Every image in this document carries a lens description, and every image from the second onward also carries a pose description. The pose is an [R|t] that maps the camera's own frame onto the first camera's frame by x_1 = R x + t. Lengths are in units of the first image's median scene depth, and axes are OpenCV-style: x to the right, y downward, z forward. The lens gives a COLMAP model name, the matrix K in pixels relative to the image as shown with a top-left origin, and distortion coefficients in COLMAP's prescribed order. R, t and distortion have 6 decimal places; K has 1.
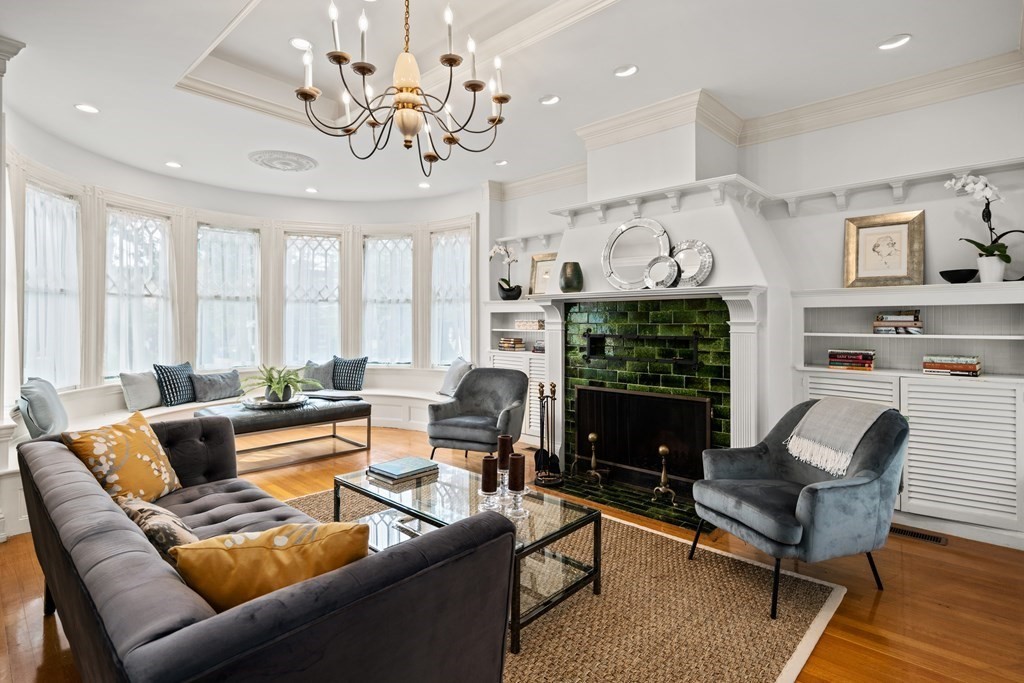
lens RADIAL K [[498.9, 0, 513.5], [0, 498.9, 331.0], [0, 0, 1]] dist [-0.000325, -0.000033]
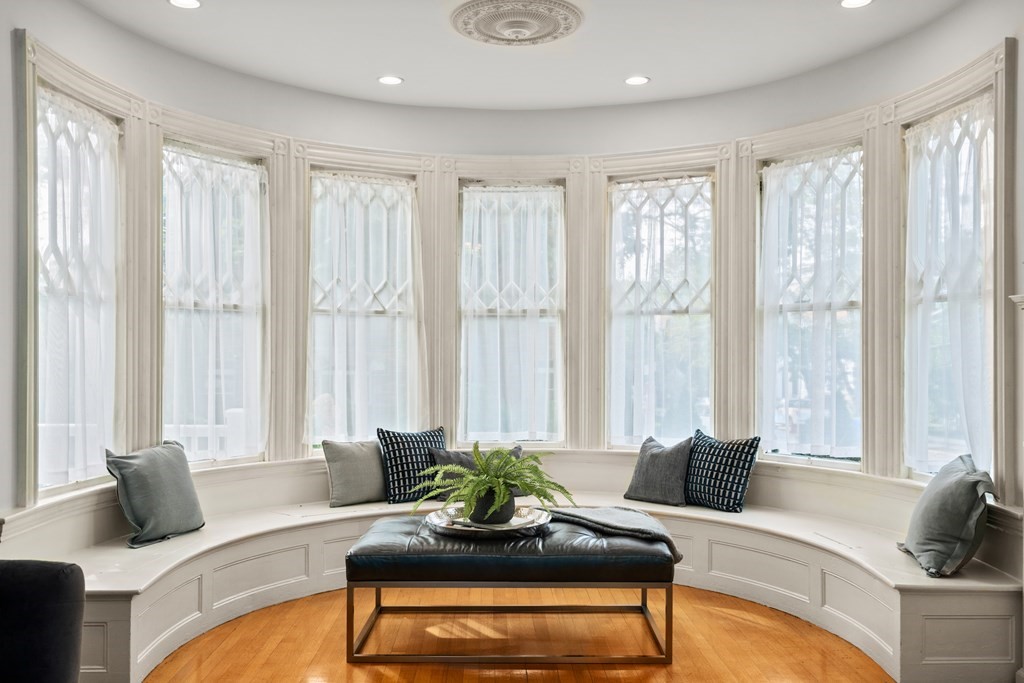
lens RADIAL K [[905.5, 0, 506.6], [0, 905.5, 376.8], [0, 0, 1]] dist [0.011961, -0.000353]
pose [[0.703519, 0.016614, -0.710482, 0.121866], [-0.015674, 0.999846, 0.007860, -0.004469], [0.710503, 0.005606, 0.703671, 0.297260]]
